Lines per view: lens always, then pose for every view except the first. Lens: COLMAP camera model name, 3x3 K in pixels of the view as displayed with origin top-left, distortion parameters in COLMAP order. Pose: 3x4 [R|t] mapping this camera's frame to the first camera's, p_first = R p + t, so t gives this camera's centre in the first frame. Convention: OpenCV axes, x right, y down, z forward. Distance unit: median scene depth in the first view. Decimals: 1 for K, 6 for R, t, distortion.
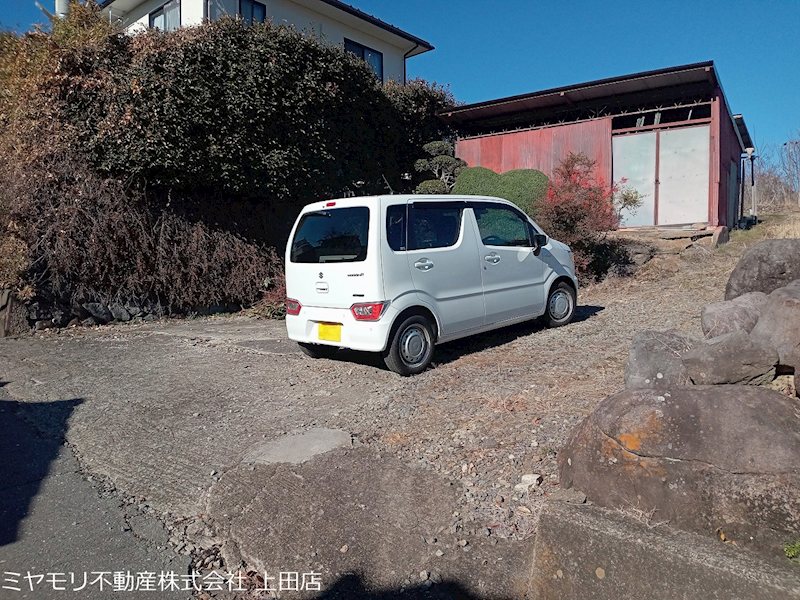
lens RADIAL K [[575.6, 0, 402.7], [0, 575.6, 297.4], [0, 0, 1]] dist [0.117577, -0.195550]
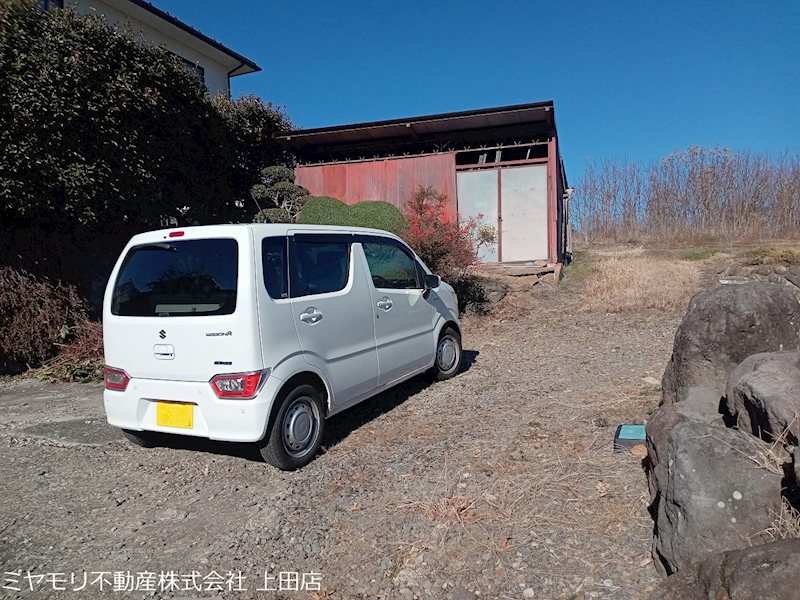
lens RADIAL K [[603.6, 0, 400.0], [0, 603.6, 300.0], [0, 0, 1]] dist [0.121069, -0.189326]
pose [[0.961193, -0.010383, 0.275681, -0.031780], [0.025519, 0.998353, -0.051374, -0.015736], [-0.274694, 0.056416, 0.959875, 0.094698]]
